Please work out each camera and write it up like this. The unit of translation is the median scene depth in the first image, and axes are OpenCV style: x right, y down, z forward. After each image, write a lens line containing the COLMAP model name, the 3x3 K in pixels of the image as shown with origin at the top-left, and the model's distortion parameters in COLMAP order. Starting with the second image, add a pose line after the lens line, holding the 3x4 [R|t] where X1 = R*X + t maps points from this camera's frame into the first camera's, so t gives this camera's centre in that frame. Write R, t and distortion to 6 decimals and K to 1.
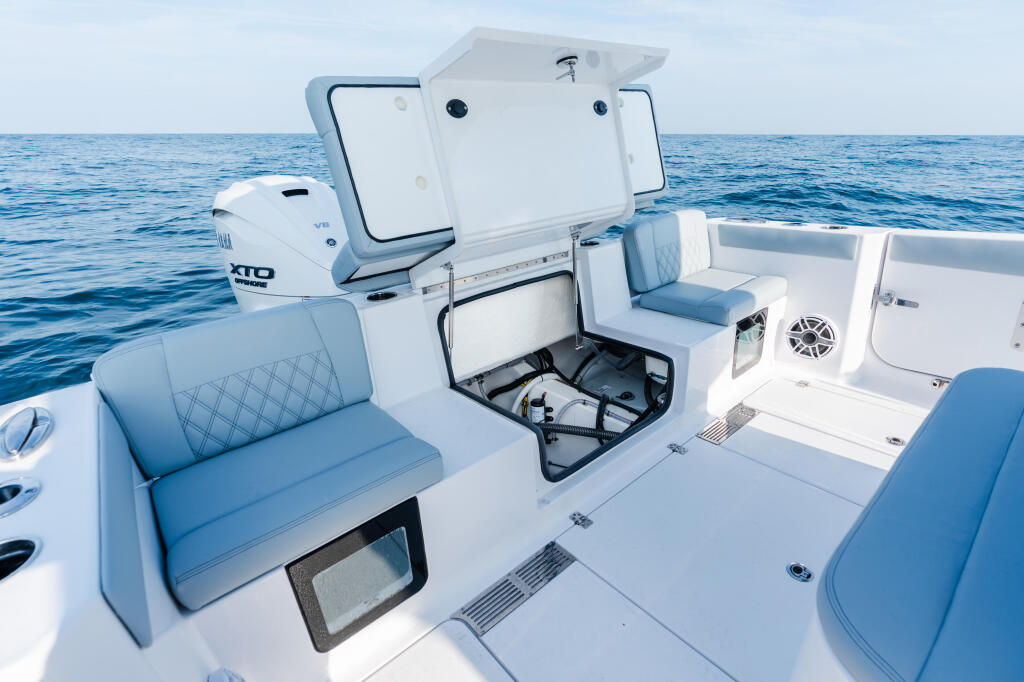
lens RADIAL K [[475.1, 0, 512.0], [0, 475.1, 341.0], [0, 0, 1]] dist [-0.010281, 0.000321]
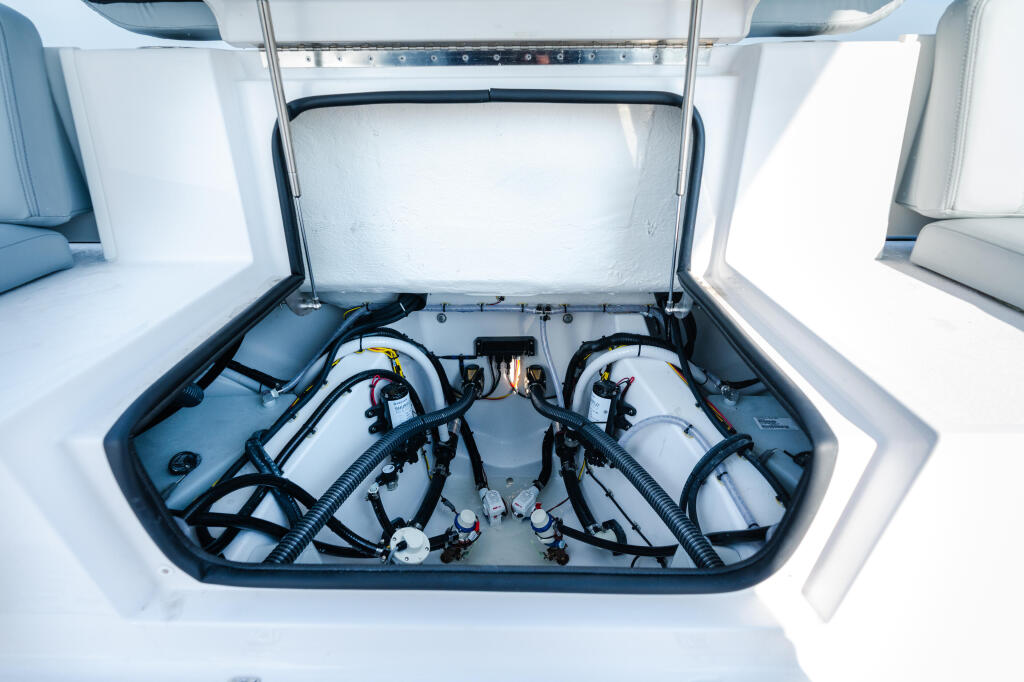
lens RADIAL K [[475.1, 0, 512.0], [0, 475.1, 341.0], [0, 0, 1]] dist [-0.010281, 0.000321]
pose [[0.765307, 0.371792, -0.525429, 0.434793], [-0.287638, 0.927809, 0.237559, -0.031649], [0.575820, -0.030672, 0.817001, 0.933960]]
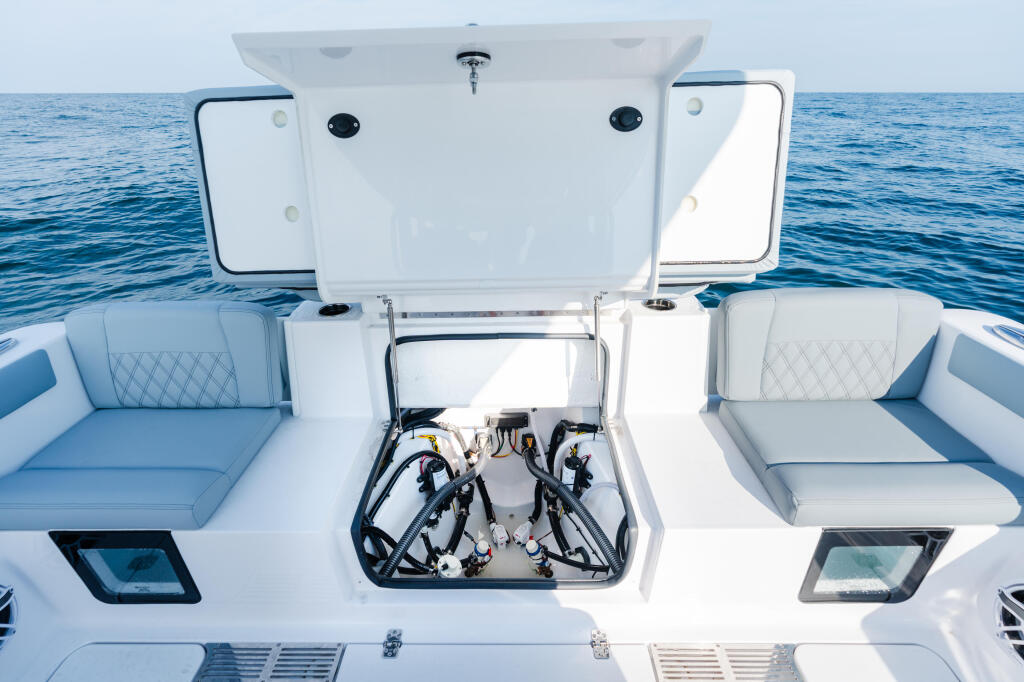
lens RADIAL K [[459.1, 0, 507.2], [0, 459.1, 344.1], [0, 0, 1]] dist [-0.025682, 0.009327]
pose [[0.763467, 0.344699, -0.546169, 0.616759], [-0.272805, 0.938635, 0.211049, -0.376705], [0.585402, -0.012132, 0.810652, 0.532480]]
